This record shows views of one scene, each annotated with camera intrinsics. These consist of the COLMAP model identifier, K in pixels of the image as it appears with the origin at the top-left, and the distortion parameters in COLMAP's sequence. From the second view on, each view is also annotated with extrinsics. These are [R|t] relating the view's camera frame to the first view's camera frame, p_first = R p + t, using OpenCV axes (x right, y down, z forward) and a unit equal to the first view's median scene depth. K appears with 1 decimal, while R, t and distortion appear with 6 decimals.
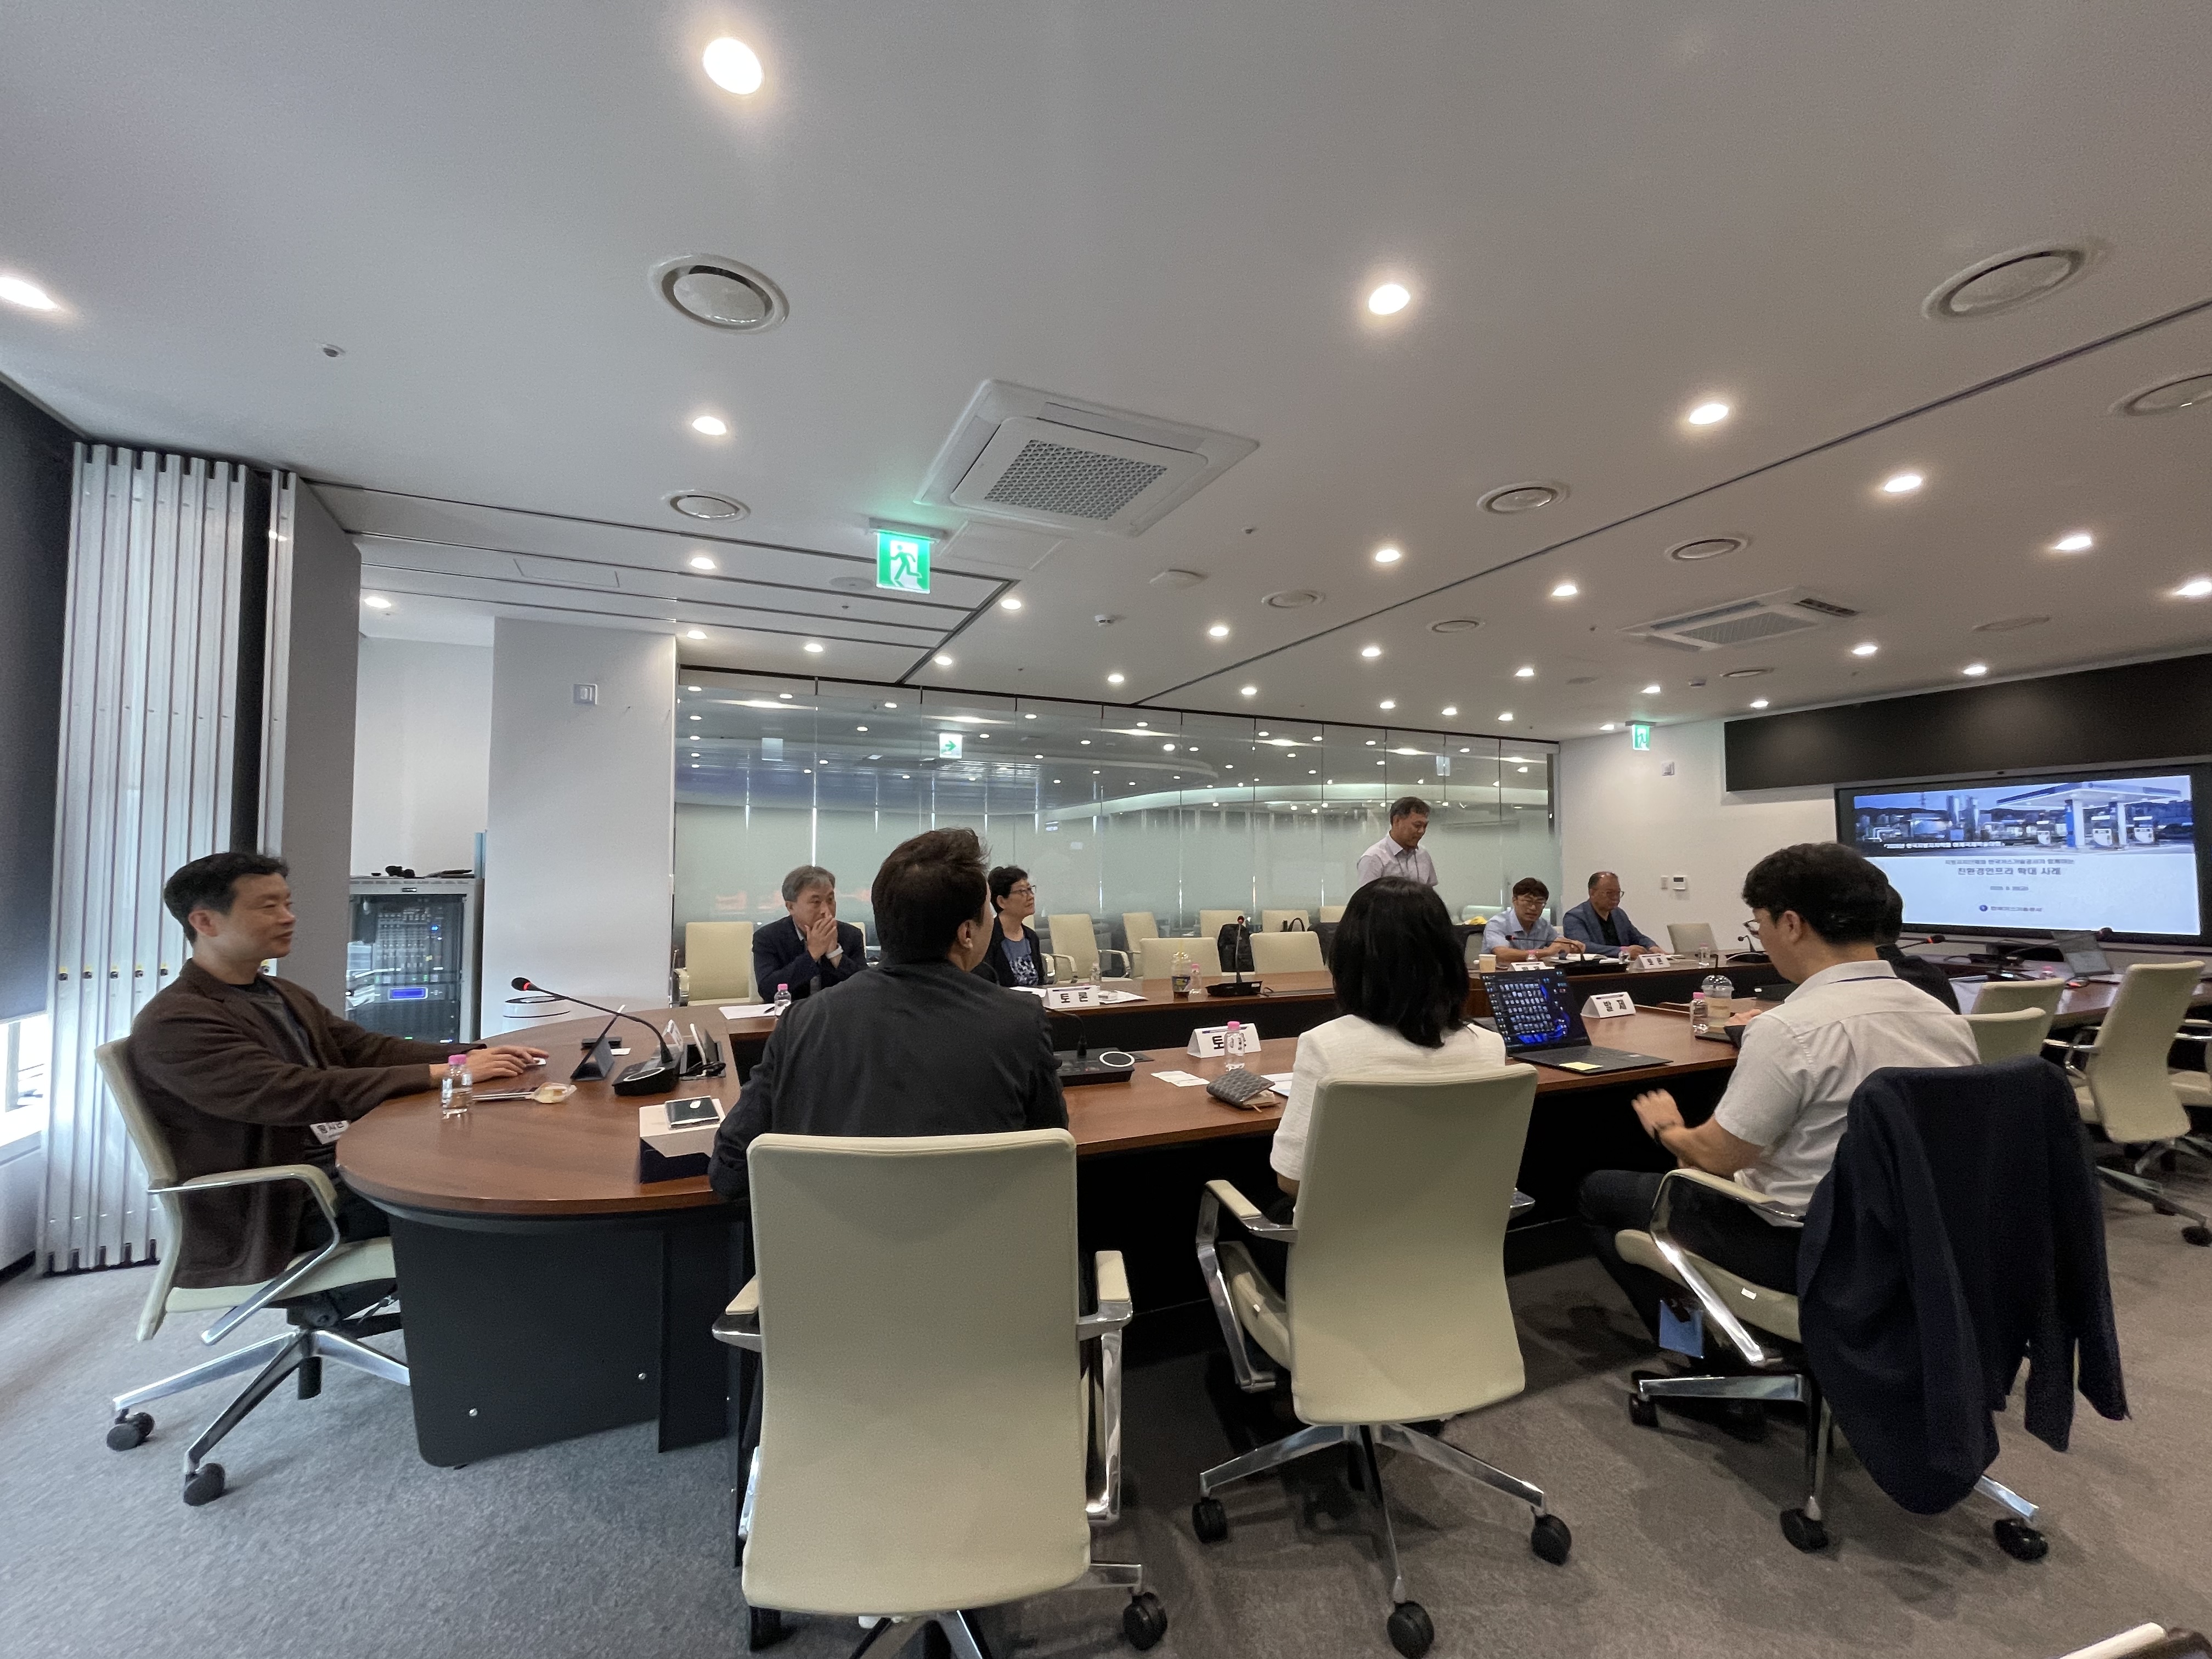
lens RADIAL K [[896.0, 0, 1107.2], [0, 896.0, 827.3], [0, 0, 1]] dist [-0.000355, 0.000708]
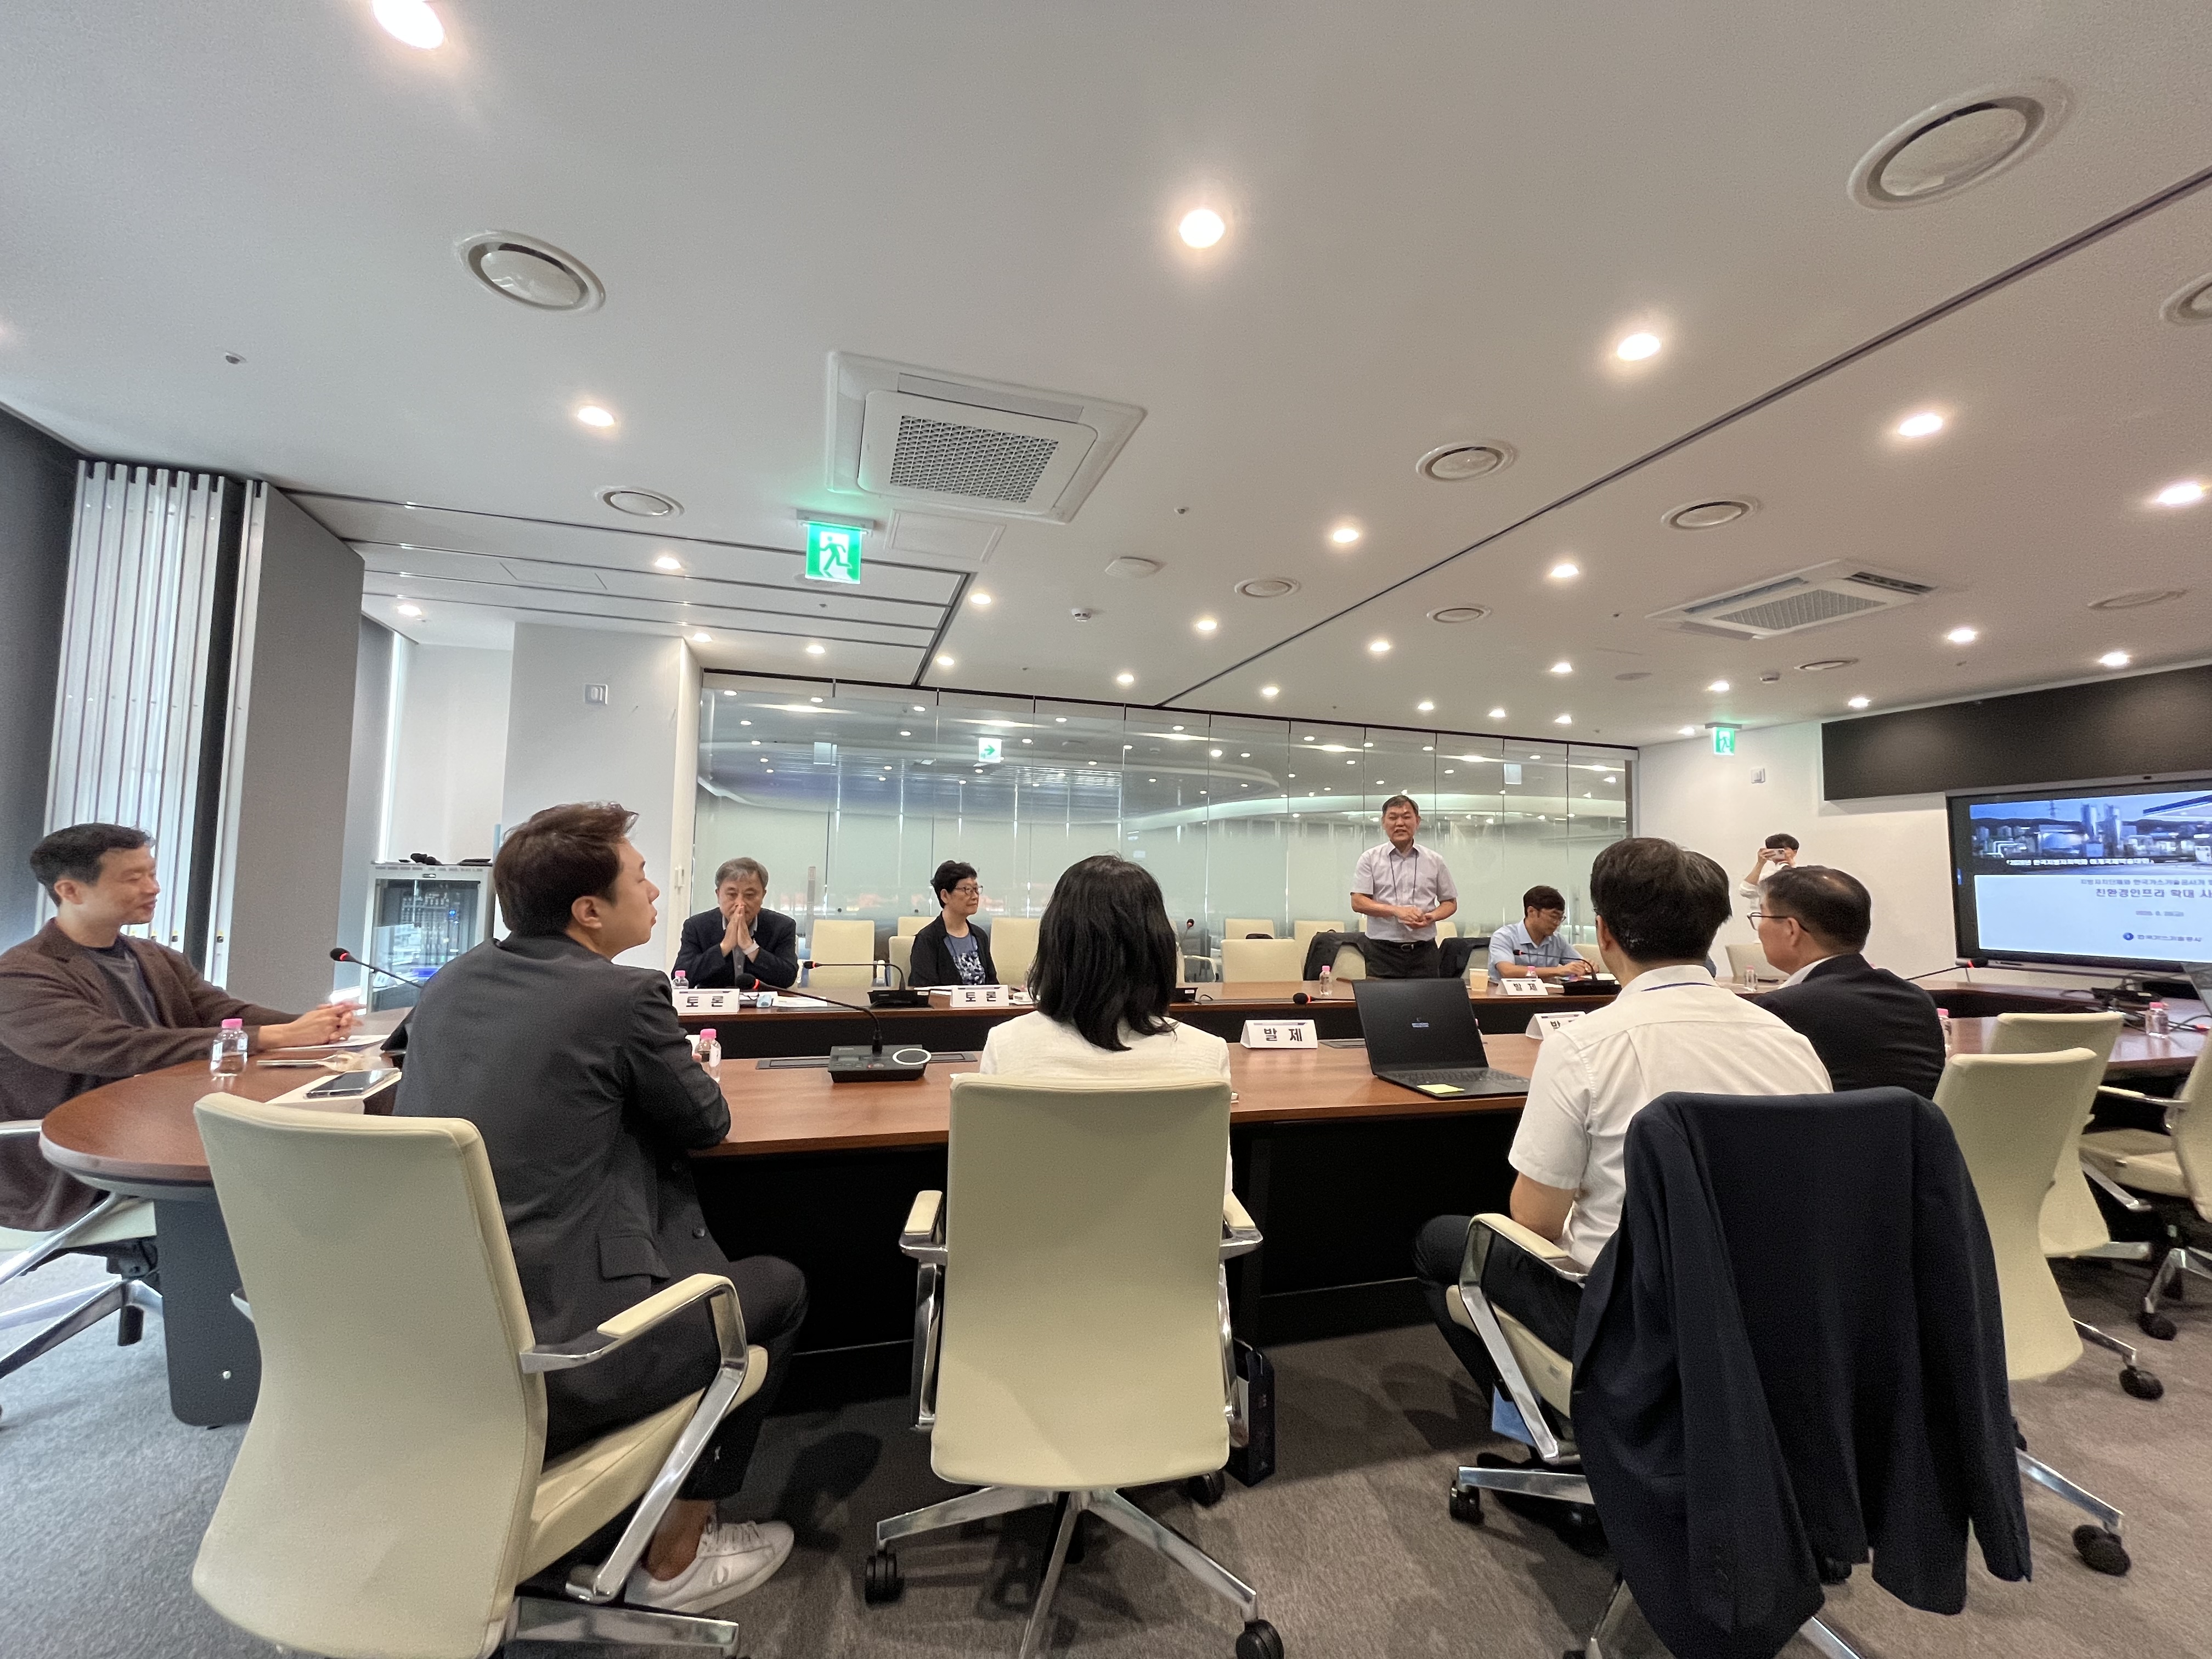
lens RADIAL K [[886.1, 0, 1100.6], [0, 886.1, 819.0], [0, 0, 1]] dist [-0.001301, -0.000587]
pose [[0.991388, 0.010987, -0.130498, 0.198157], [-0.014053, 0.999646, -0.022599, 0.018526], [0.130203, 0.024239, 0.991191, 0.064970]]
